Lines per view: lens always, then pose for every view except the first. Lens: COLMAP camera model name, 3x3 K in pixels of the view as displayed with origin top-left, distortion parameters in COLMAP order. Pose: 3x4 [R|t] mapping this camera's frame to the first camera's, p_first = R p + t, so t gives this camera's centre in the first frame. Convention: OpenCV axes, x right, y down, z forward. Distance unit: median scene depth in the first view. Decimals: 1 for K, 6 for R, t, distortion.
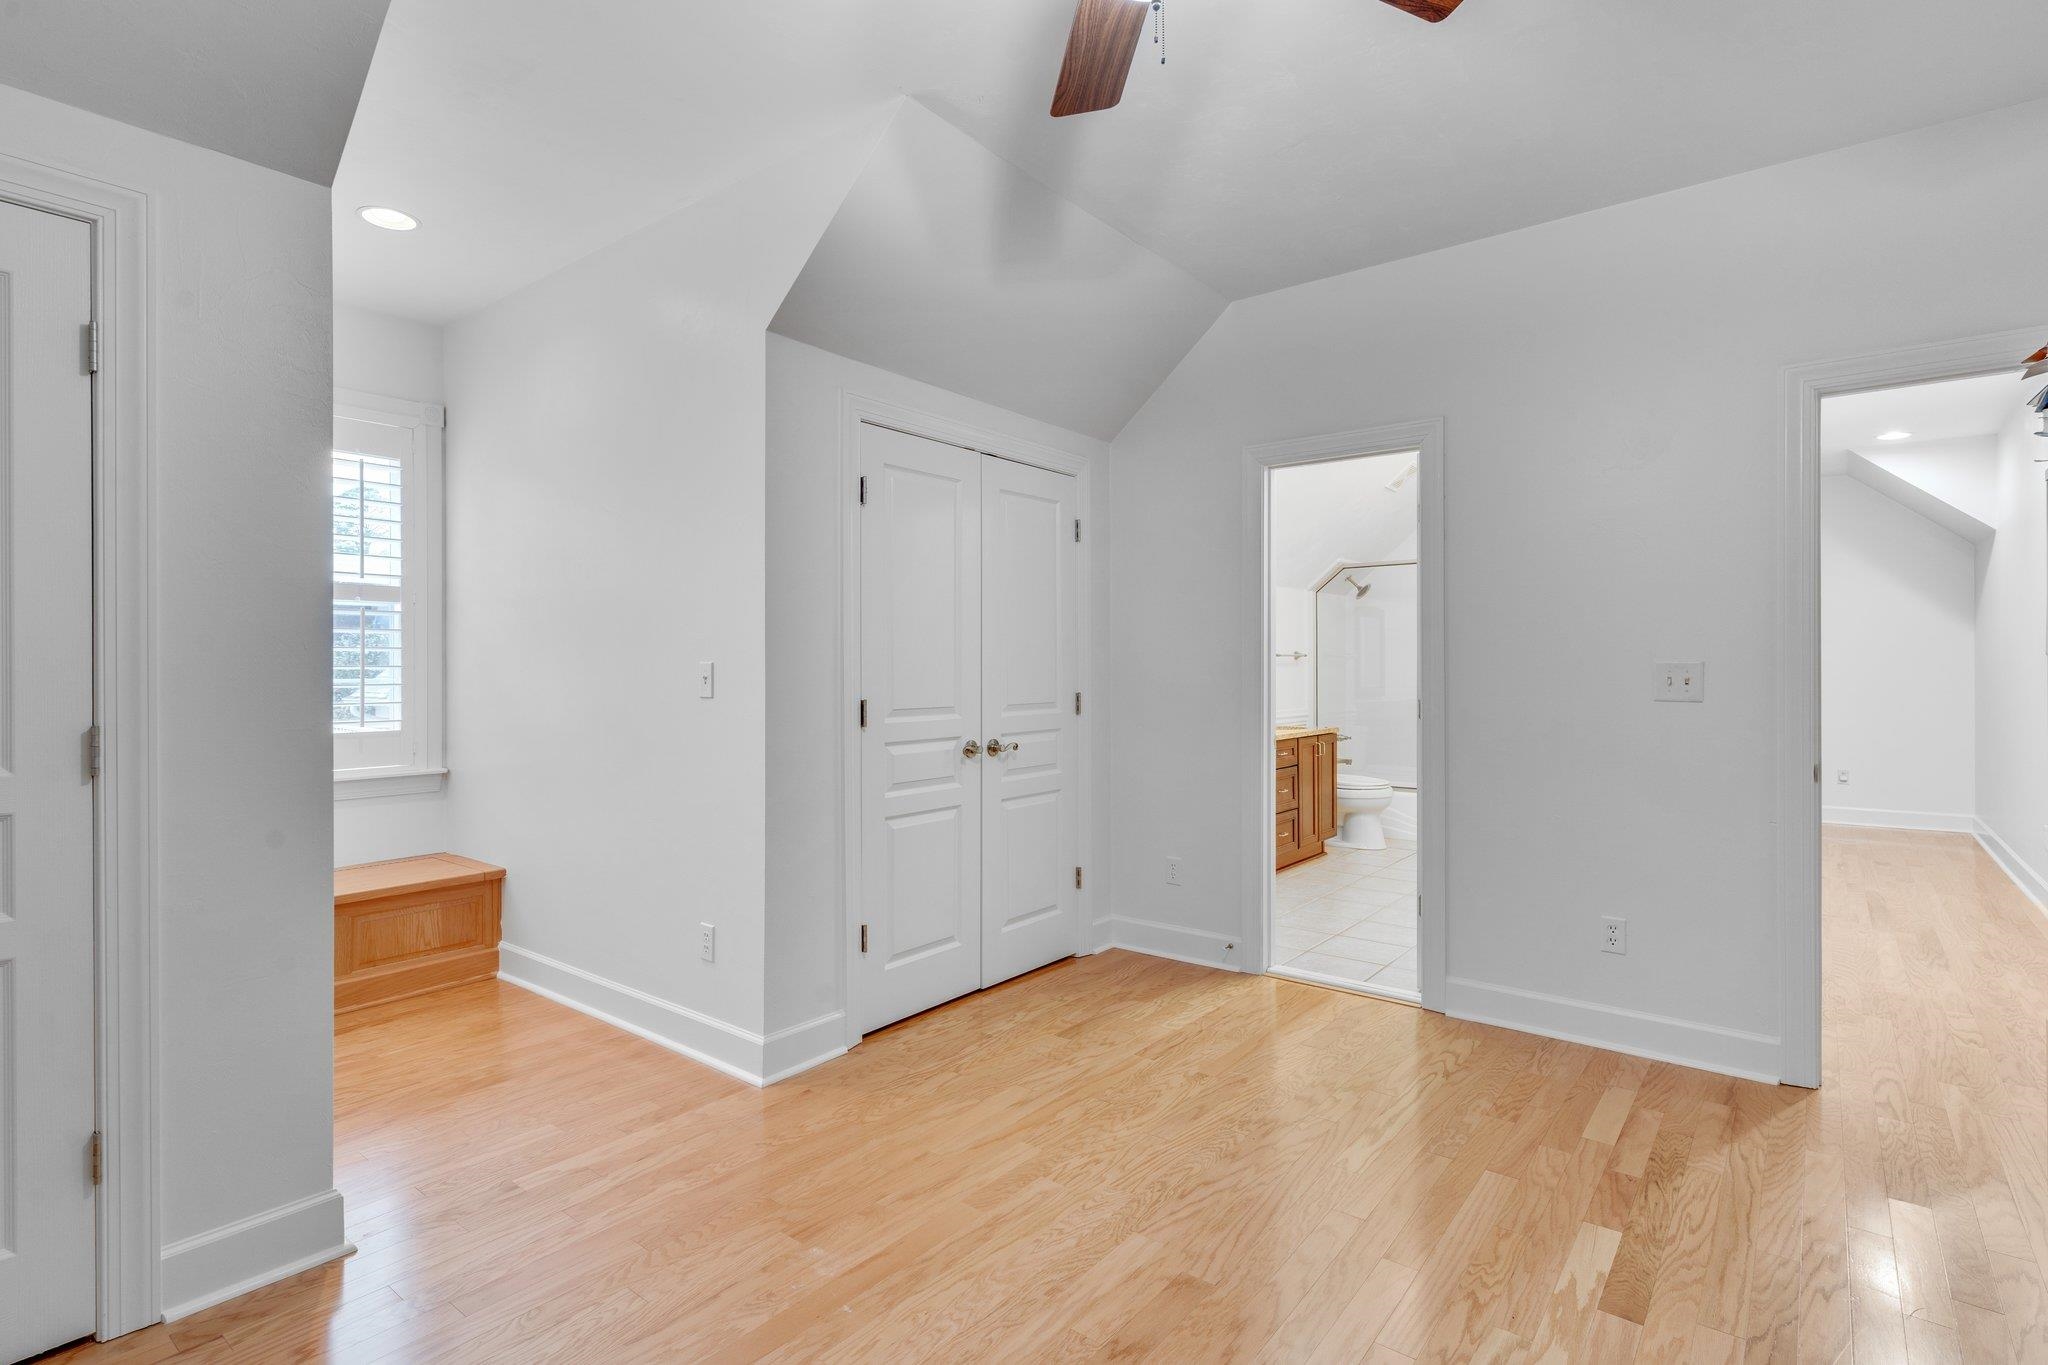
lens RADIAL K [[996.8, 0, 1030.0], [0, 996.8, 669.6], [0, 0, 1]] dist [0.009490, -0.000445]
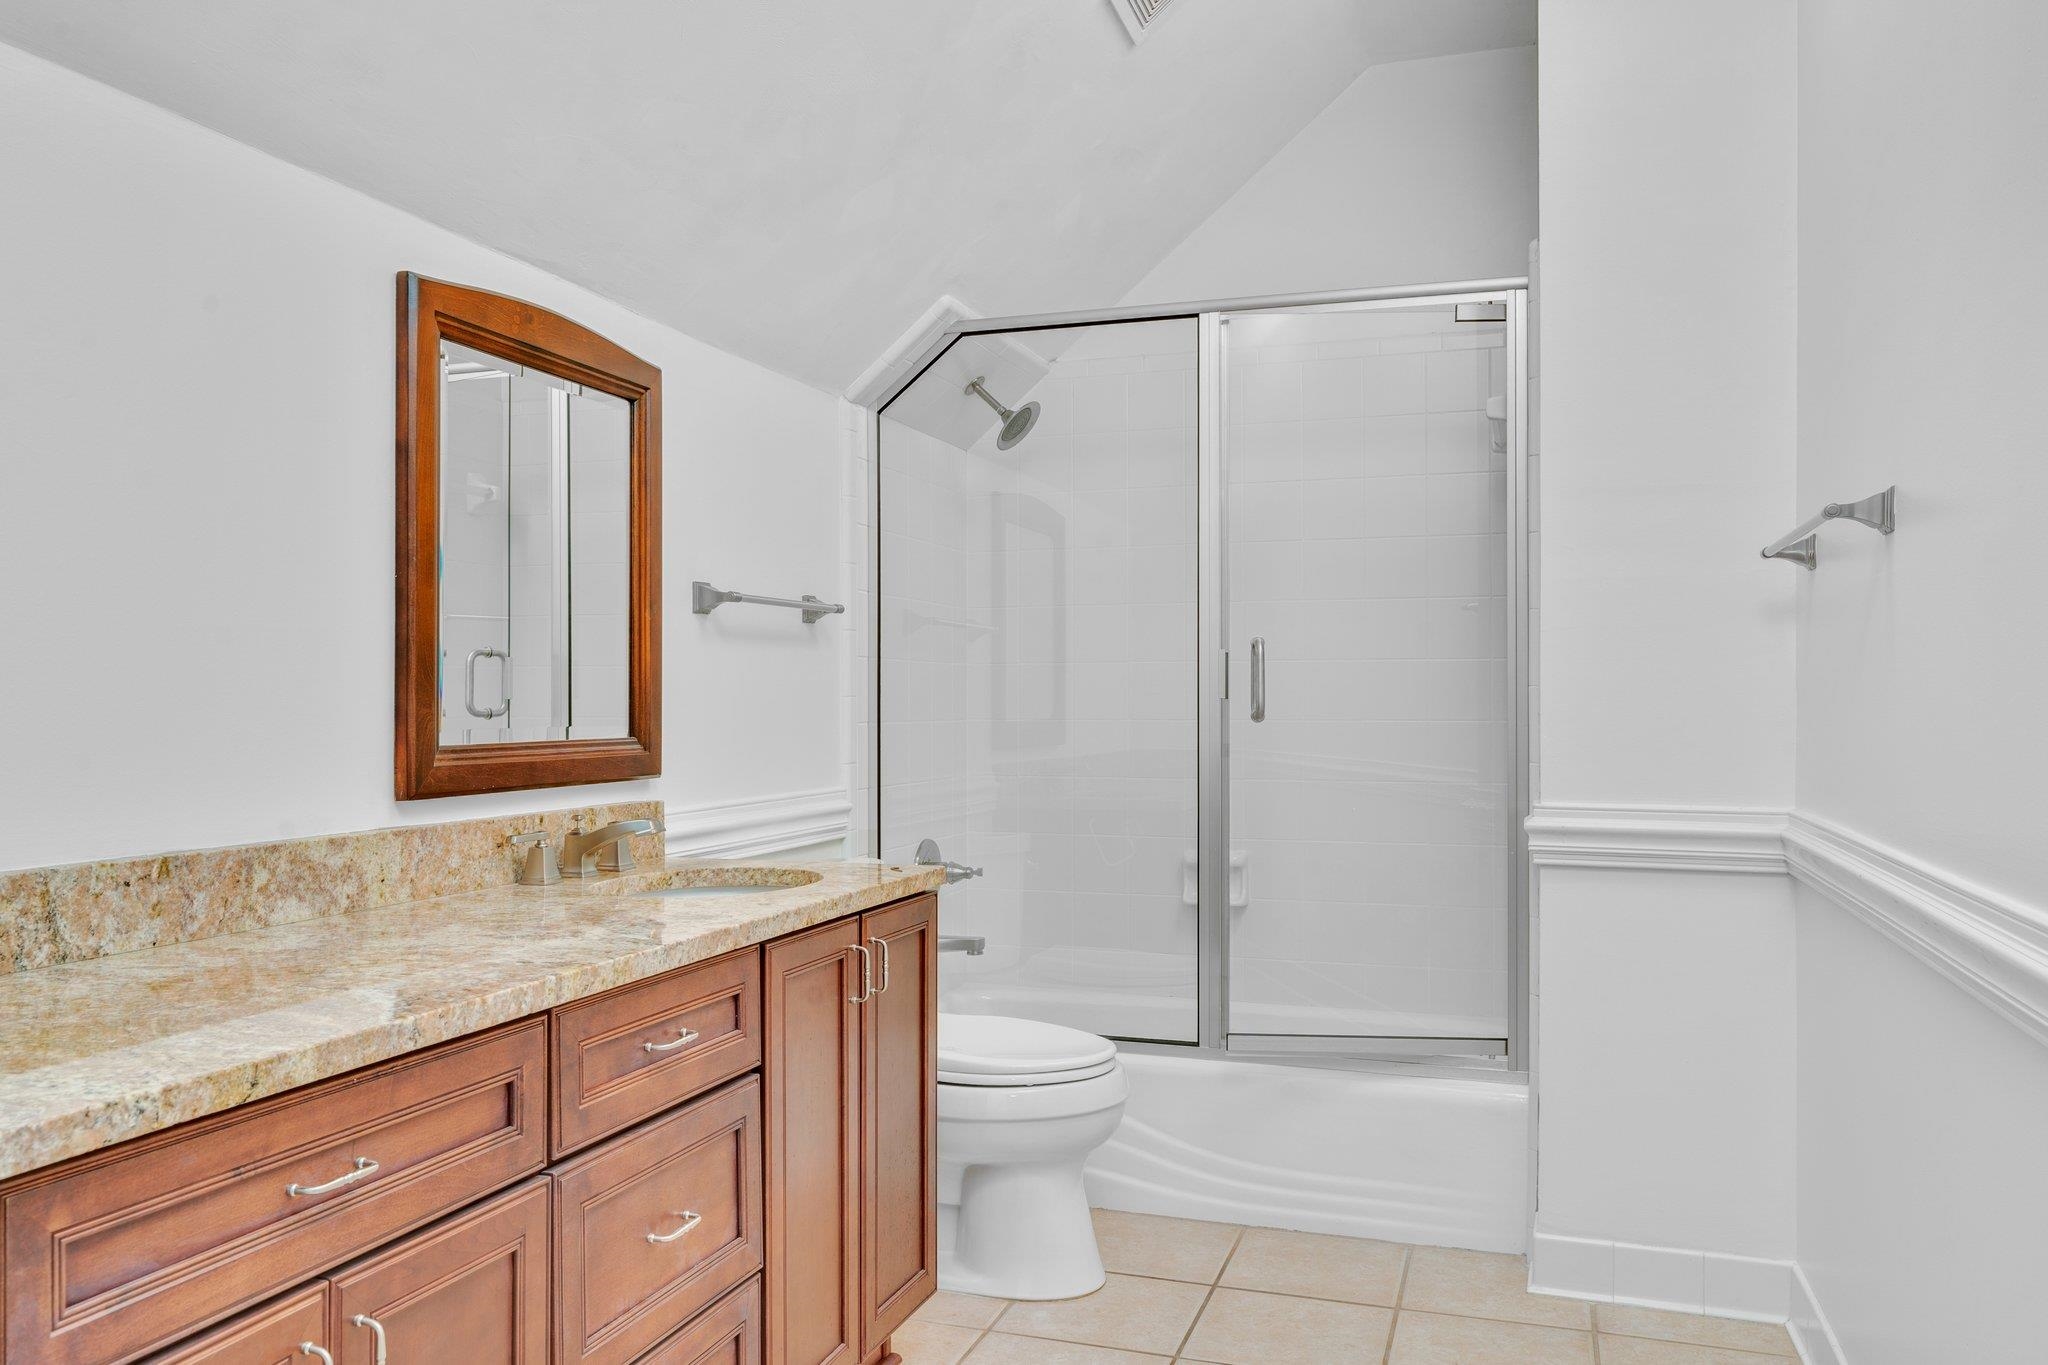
lens RADIAL K [[1543.4, 0, 1024.0], [0, 1543.4, 682.5], [0, 0, 1]] dist [0.000030, -0.000041]
pose [[0.940174, 0.004252, 0.340667, 0.180795], [-0.001315, 0.999960, -0.008854, 0.012377], [-0.340691, 0.007877, 0.940142, 0.578802]]
